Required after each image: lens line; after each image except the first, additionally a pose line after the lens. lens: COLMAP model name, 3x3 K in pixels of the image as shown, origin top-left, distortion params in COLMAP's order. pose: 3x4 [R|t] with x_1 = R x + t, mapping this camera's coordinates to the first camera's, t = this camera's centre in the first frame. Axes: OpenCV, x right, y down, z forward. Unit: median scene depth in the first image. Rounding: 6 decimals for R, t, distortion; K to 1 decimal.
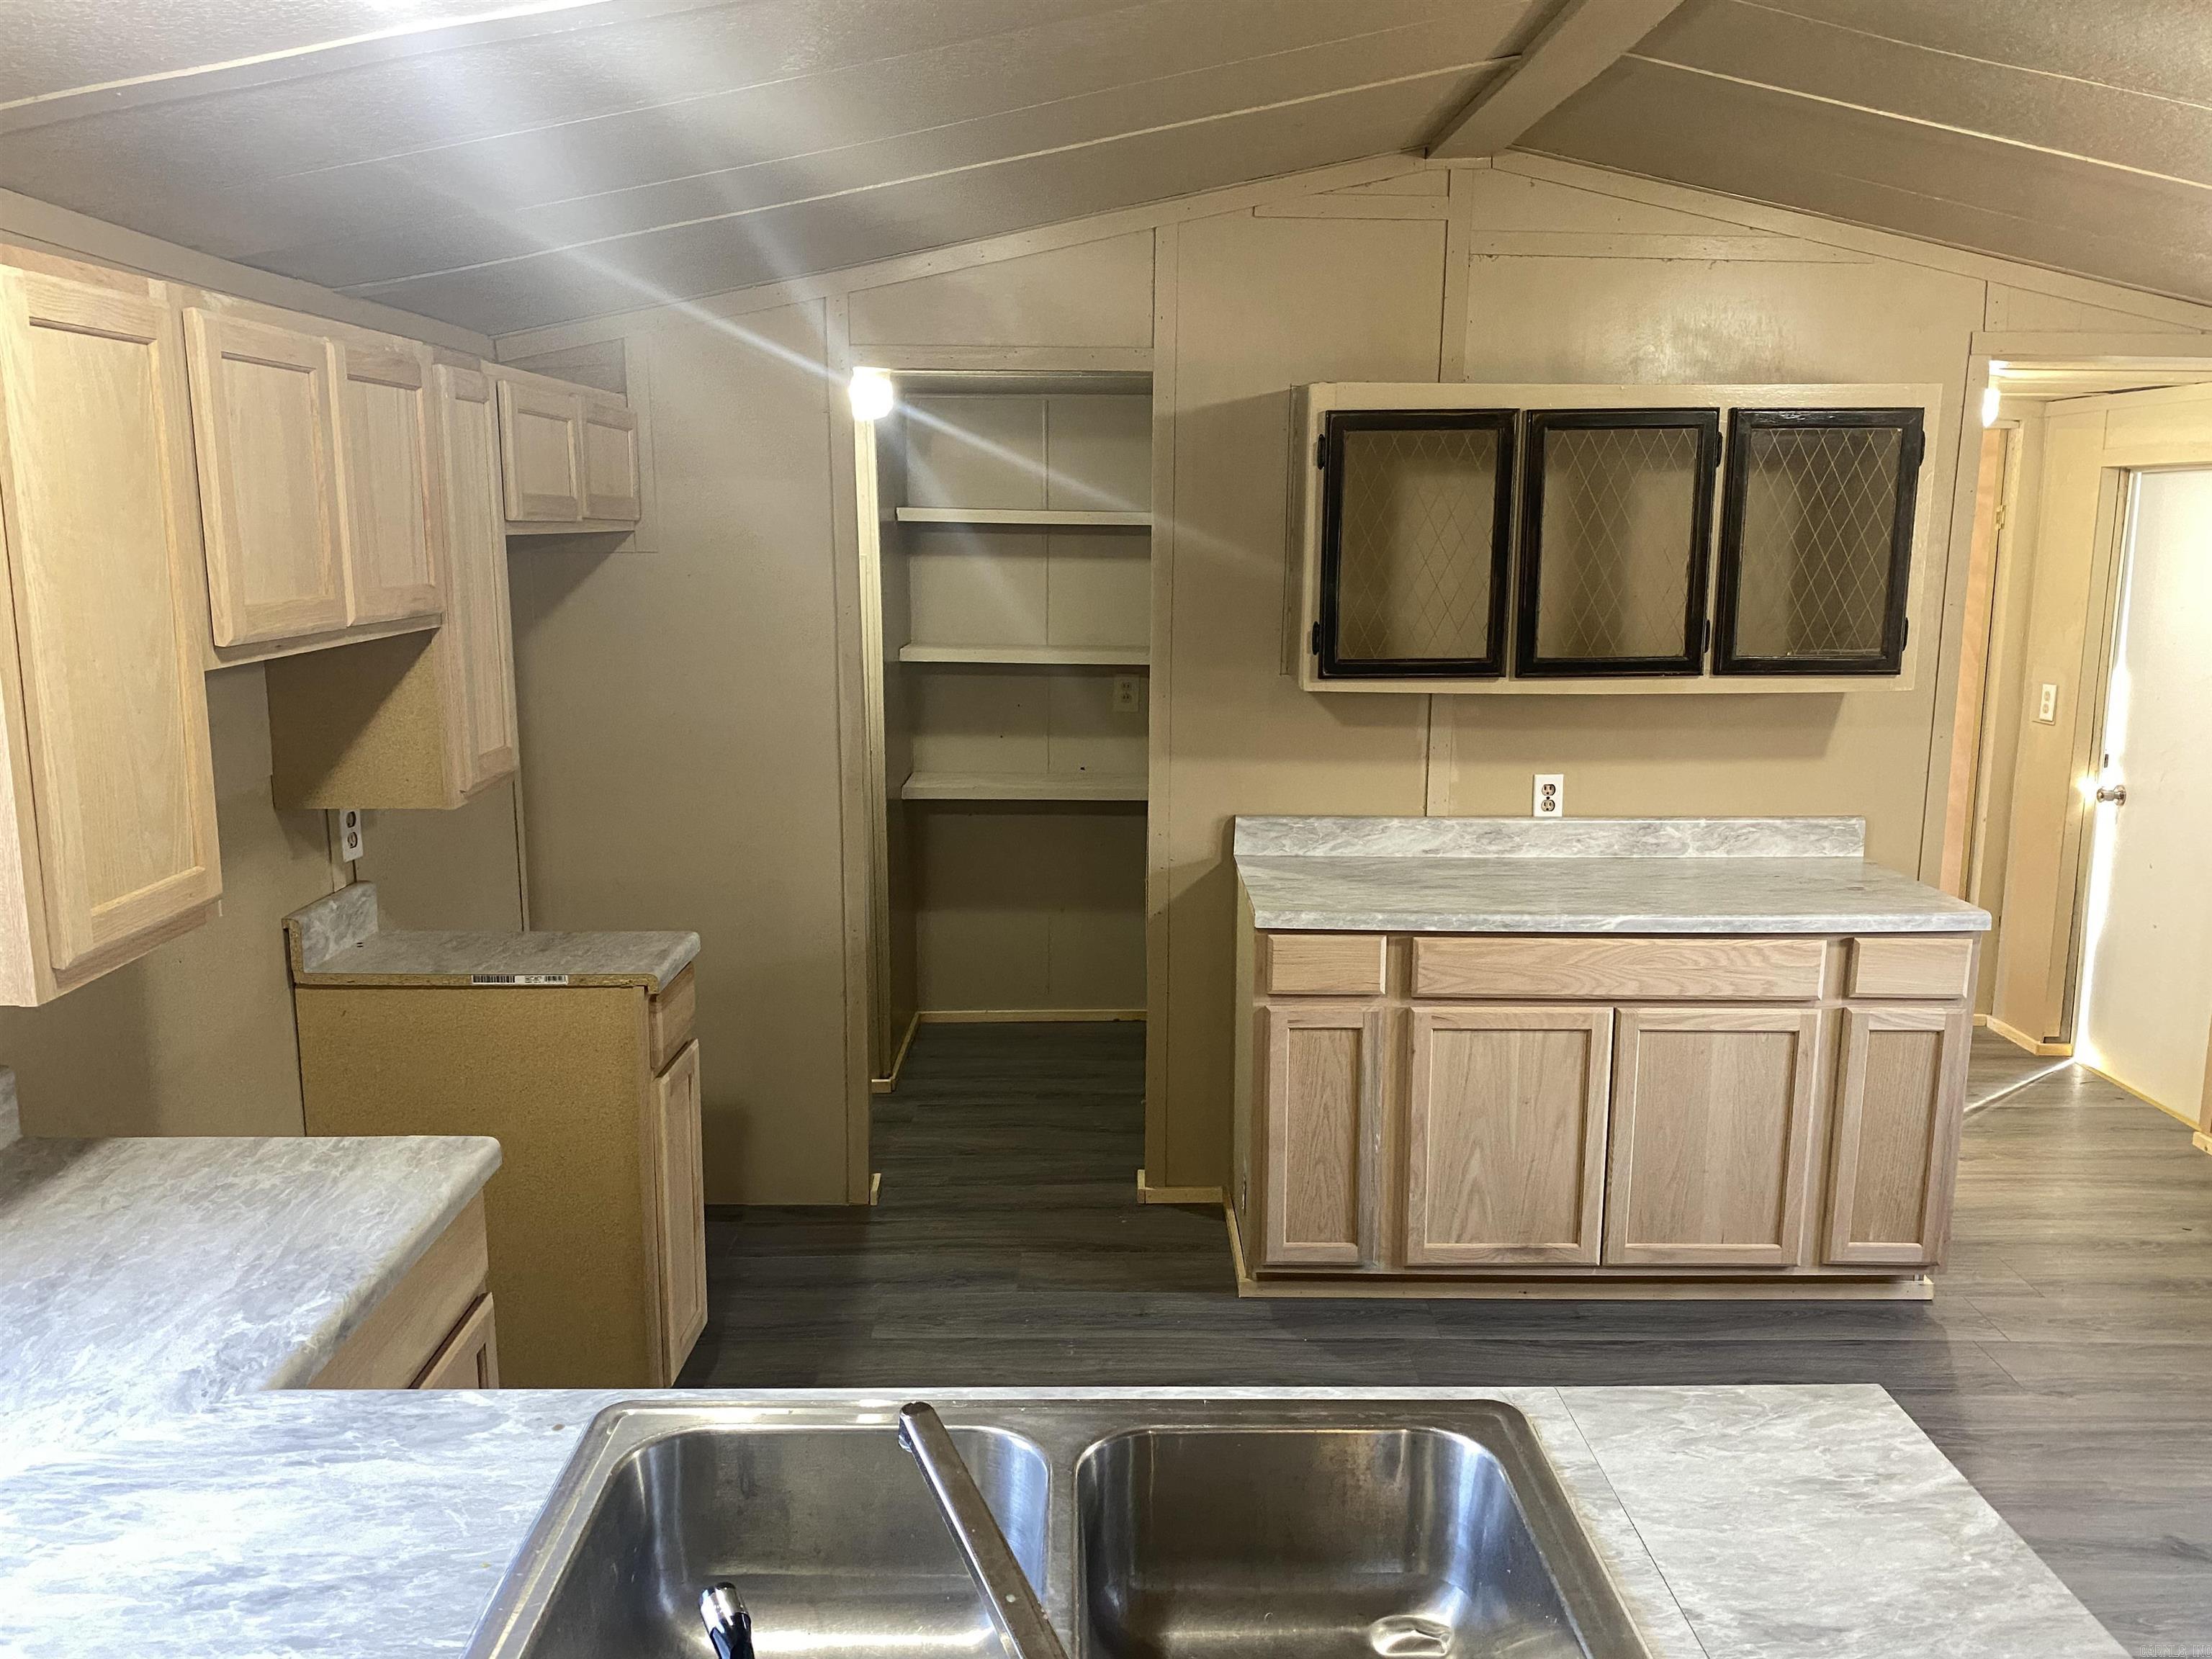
lens RADIAL K [[1675.3, 0, 1104.8], [0, 1675.3, 833.3], [0, 0, 1]] dist [0.011068, -0.003739]
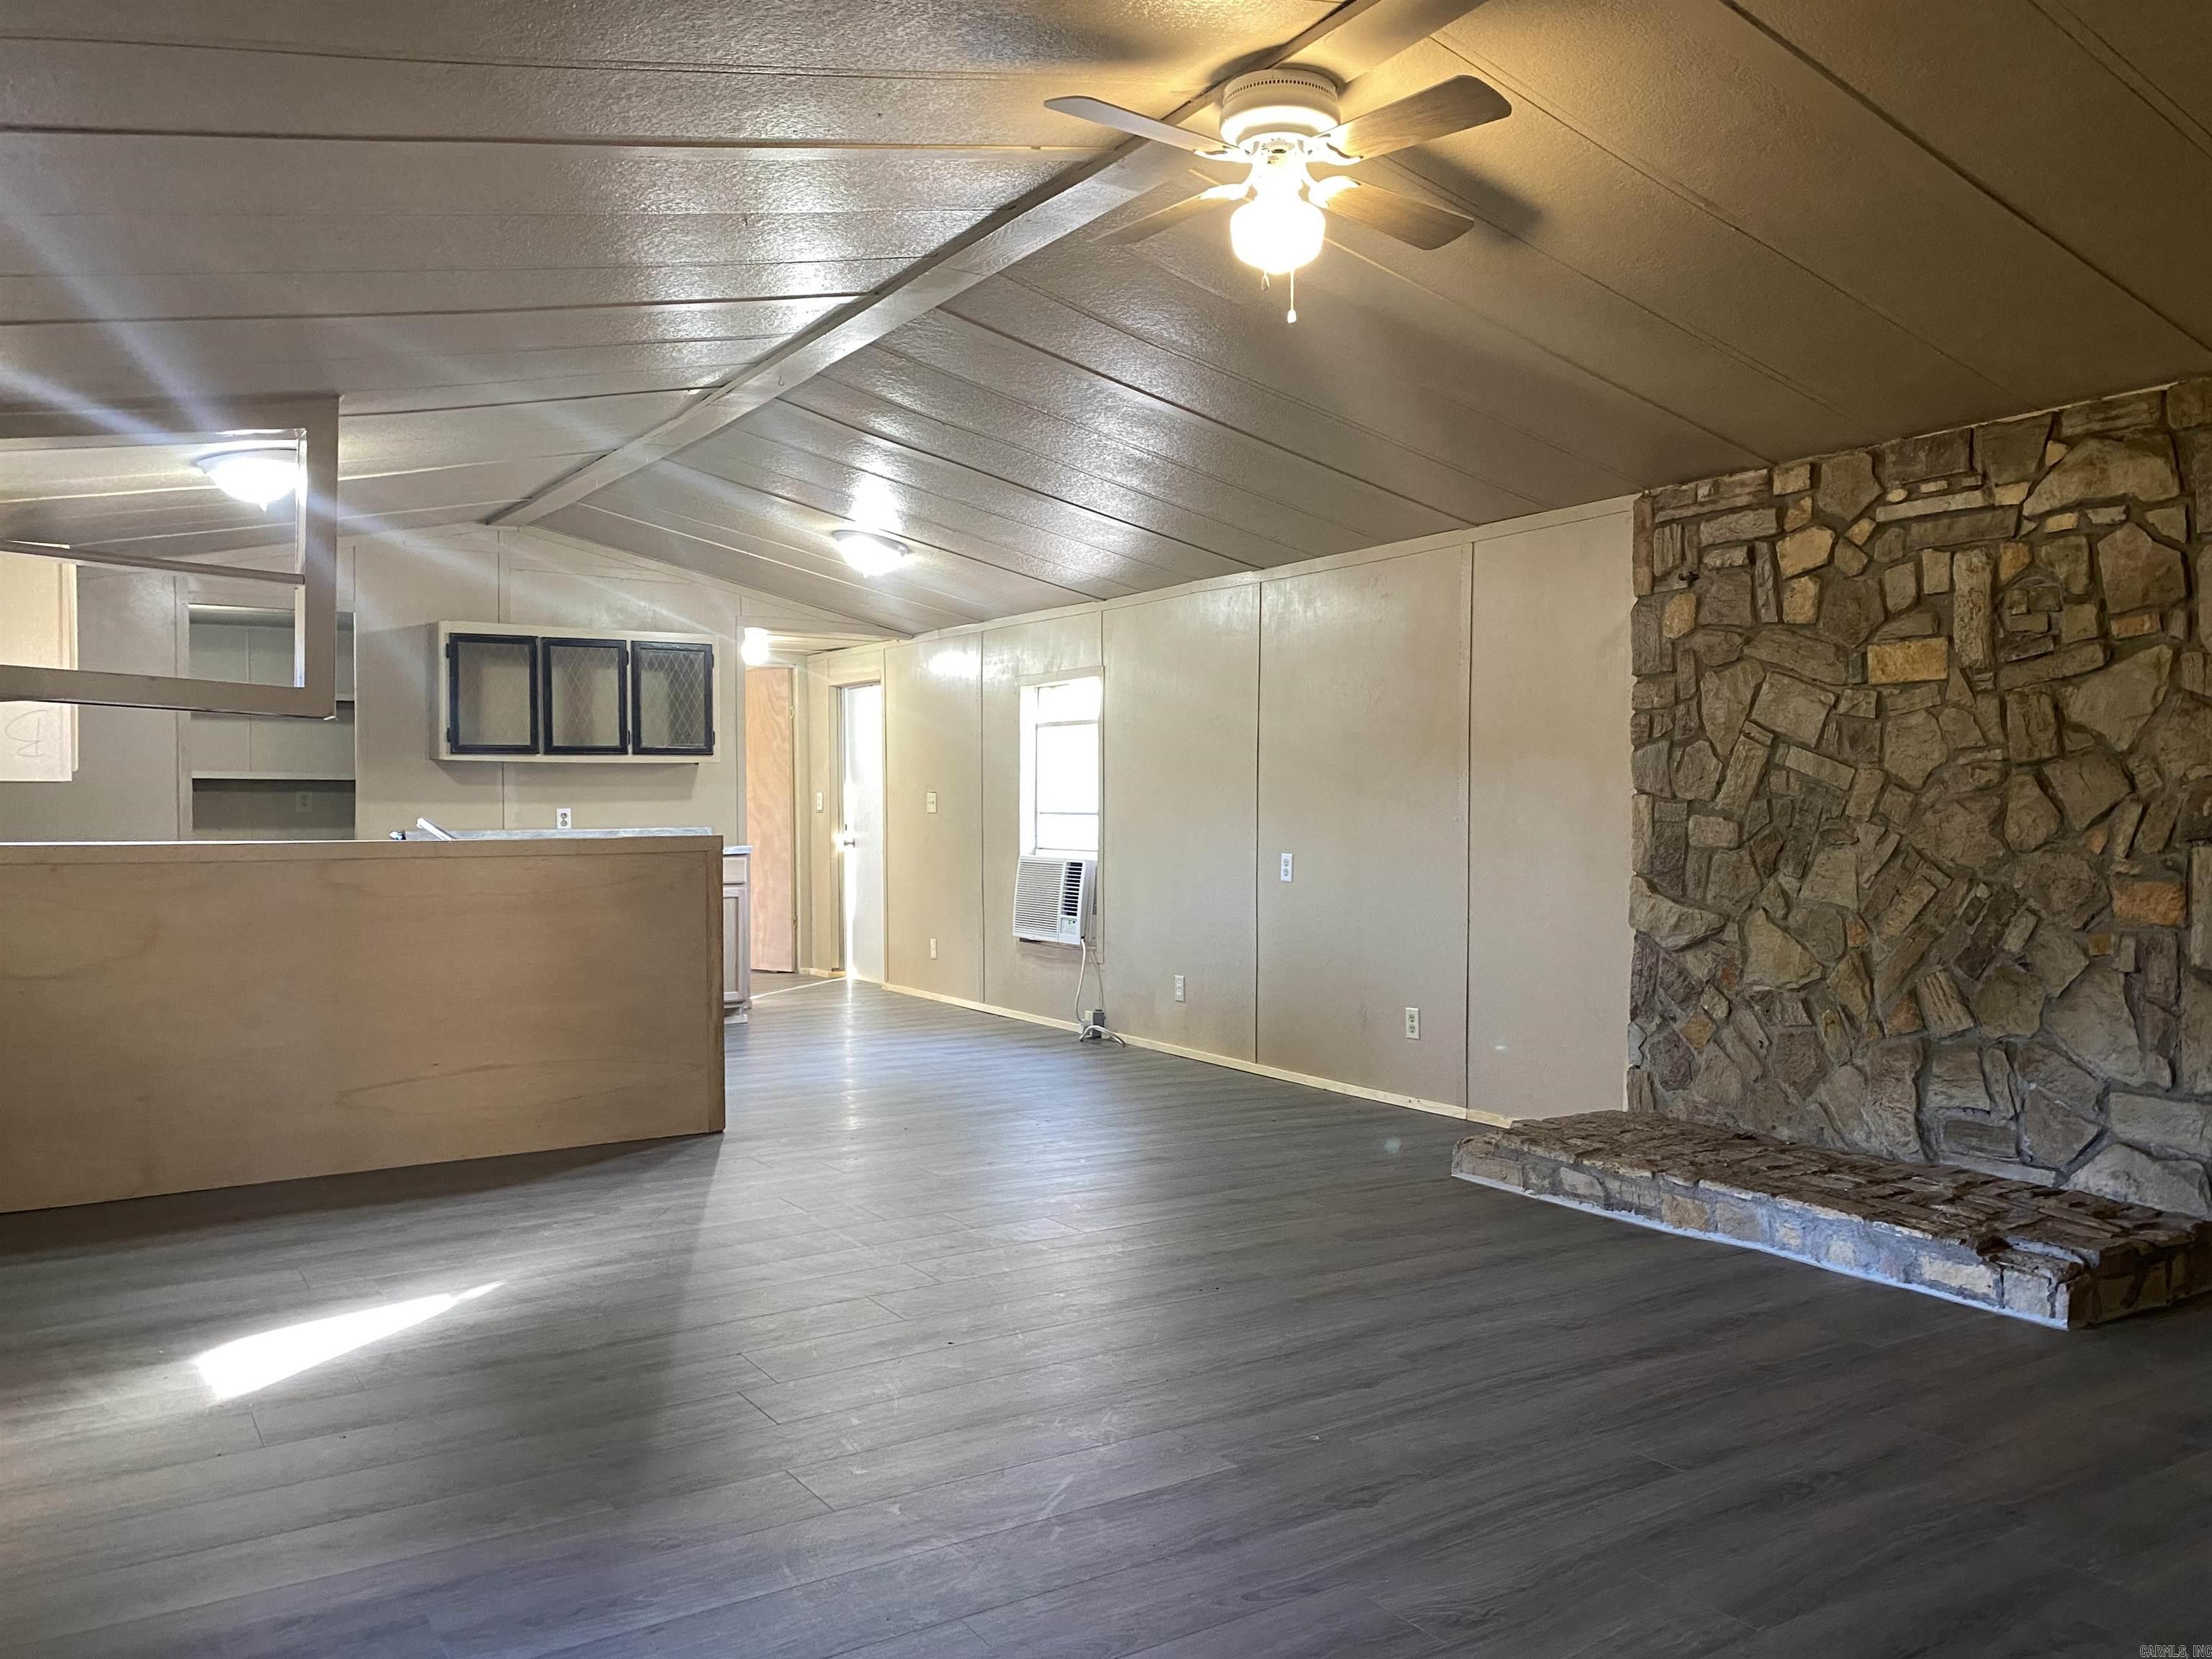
lens RADIAL K [[1675.3, 0, 1117.9], [0, 1675.3, 822.6], [0, 0, 1]] dist [0.011068, -0.003739]
pose [[0.843000, -0.014796, 0.537709, -0.307622], [0.108167, 0.983866, -0.142506, 0.391741], [-0.526925, 0.178295, 0.831000, -1.220197]]
